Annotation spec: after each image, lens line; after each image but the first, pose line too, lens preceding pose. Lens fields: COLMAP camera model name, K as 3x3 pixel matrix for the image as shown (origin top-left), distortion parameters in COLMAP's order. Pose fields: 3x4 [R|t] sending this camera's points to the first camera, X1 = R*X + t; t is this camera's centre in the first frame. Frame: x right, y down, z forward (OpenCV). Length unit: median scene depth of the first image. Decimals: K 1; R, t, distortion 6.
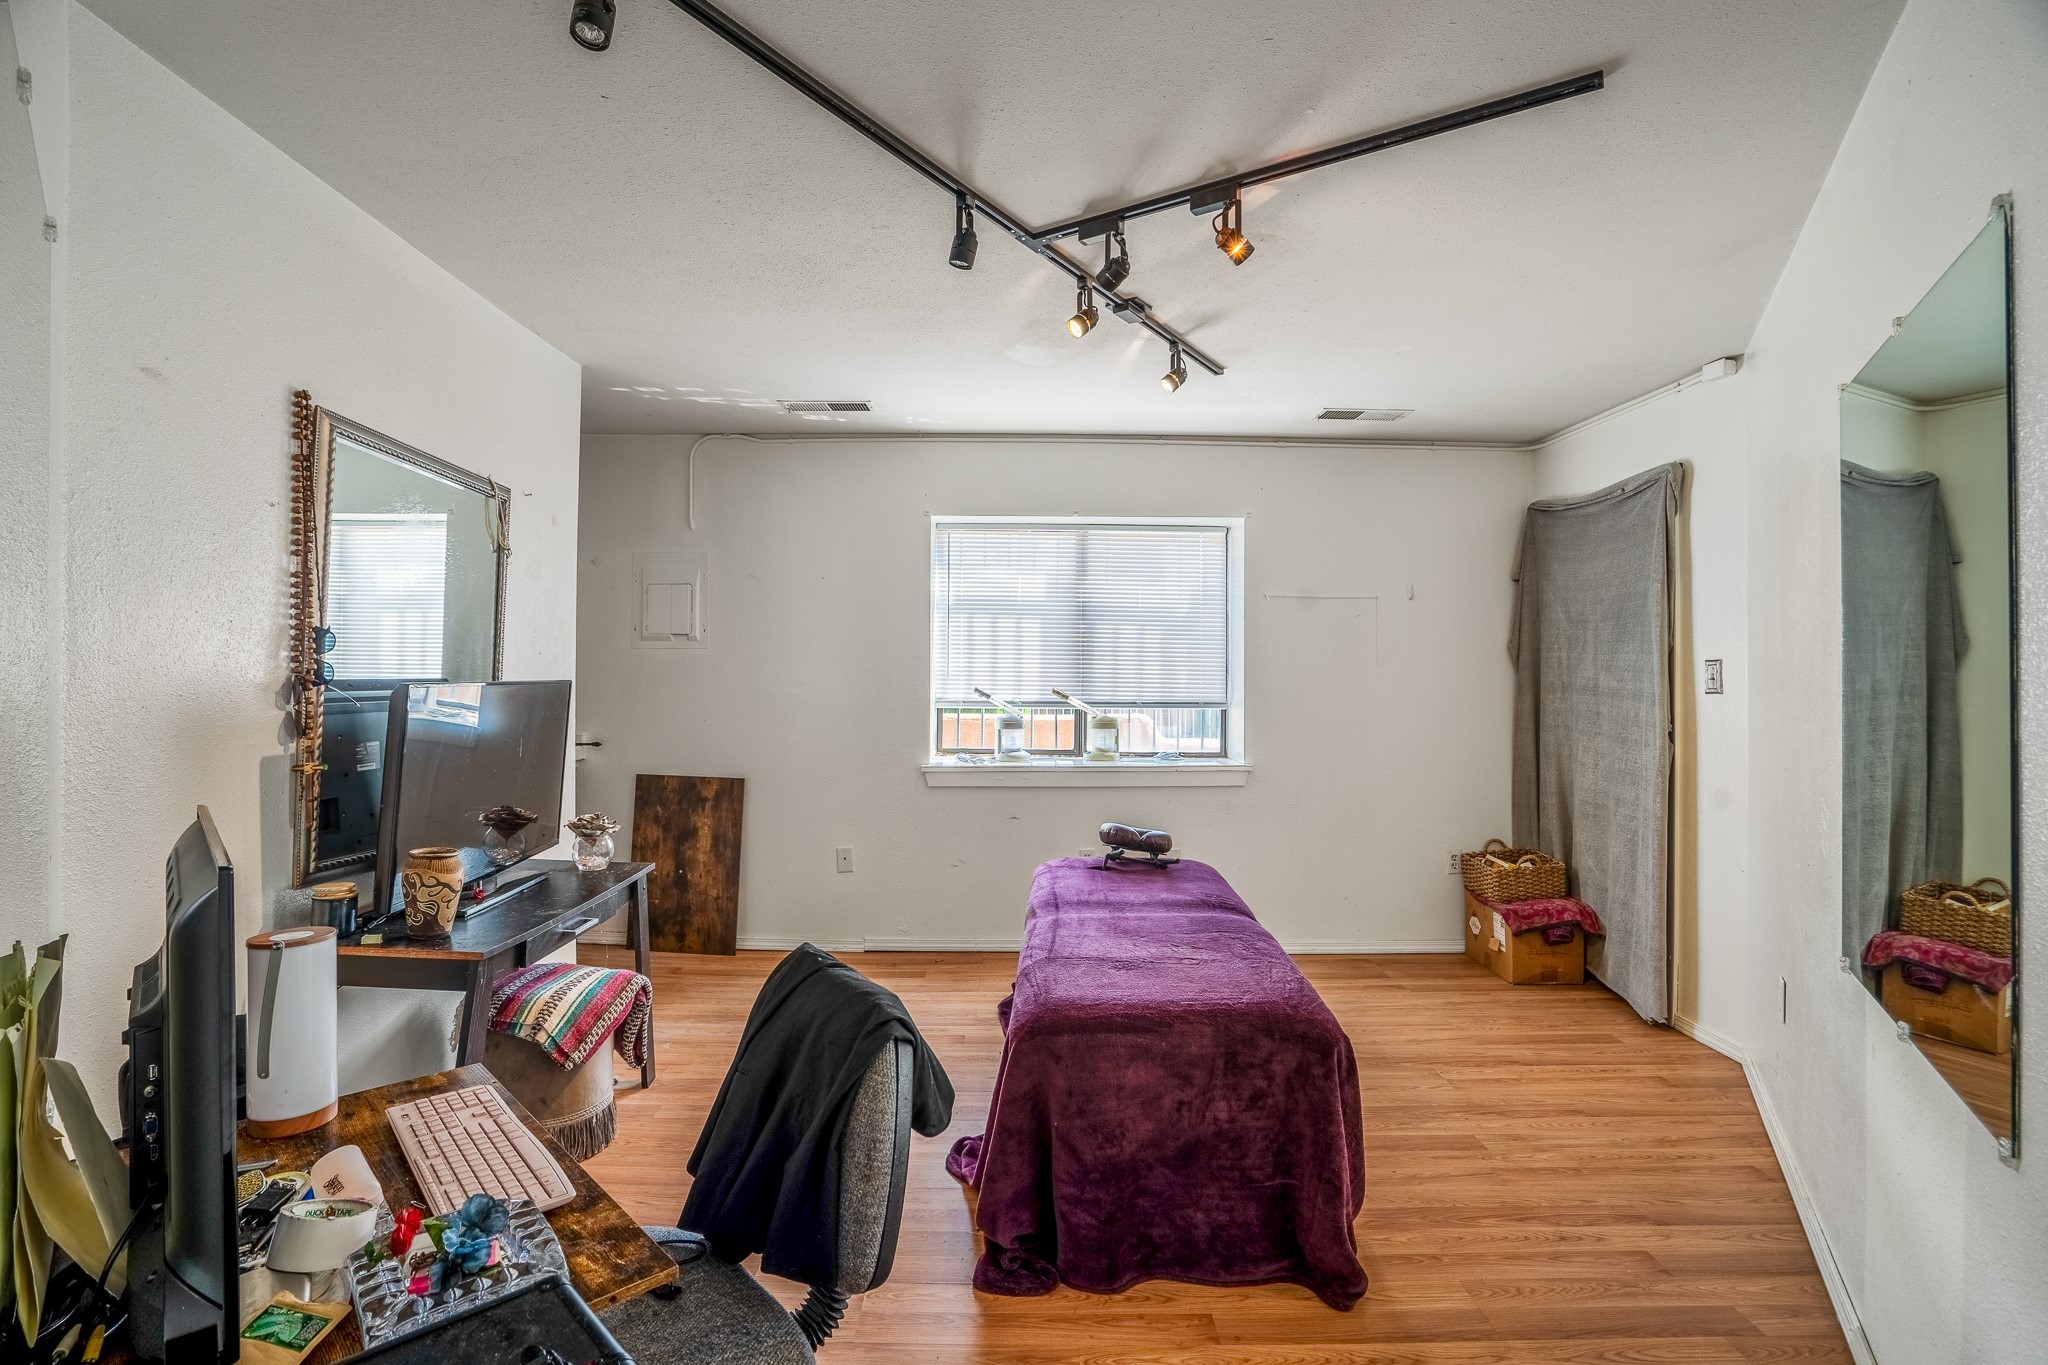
lens RADIAL K [[965.4, 0, 1027.6], [0, 965.4, 674.8], [0, 0, 1]] dist [-0.057429, 0.024851]
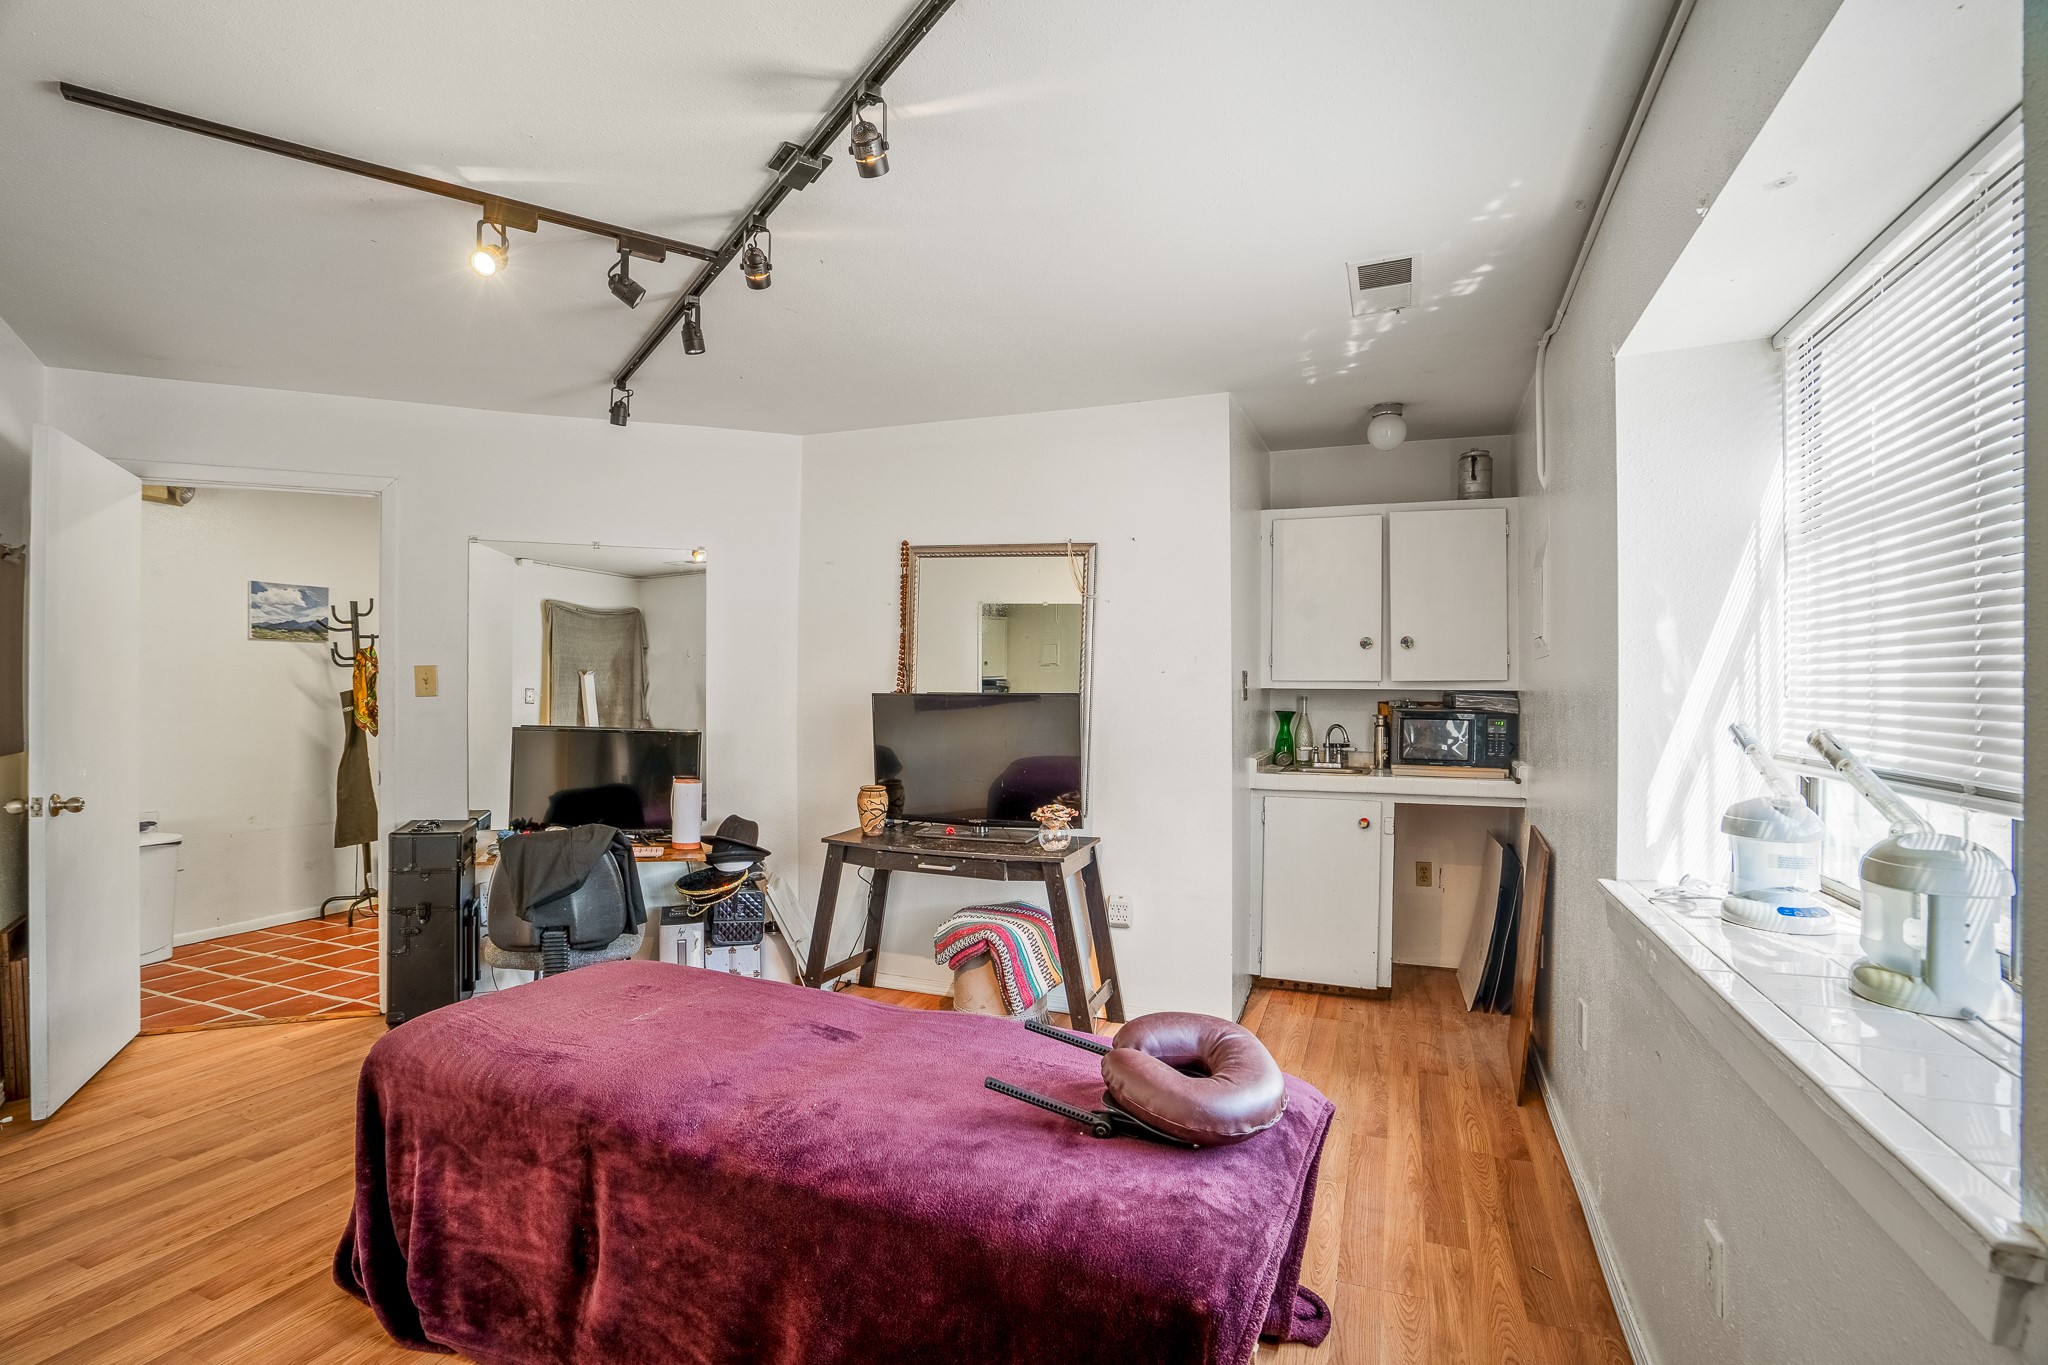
lens RADIAL K [[965.4, 0, 1027.6], [0, 965.4, 674.8], [0, 0, 1]] dist [-0.057429, 0.024851]
pose [[-0.358981, -0.024193, -0.933031, 0.655118], [-0.004706, 0.999698, -0.024111, 0.009661], [0.933333, -0.004264, -0.358986, 1.338262]]
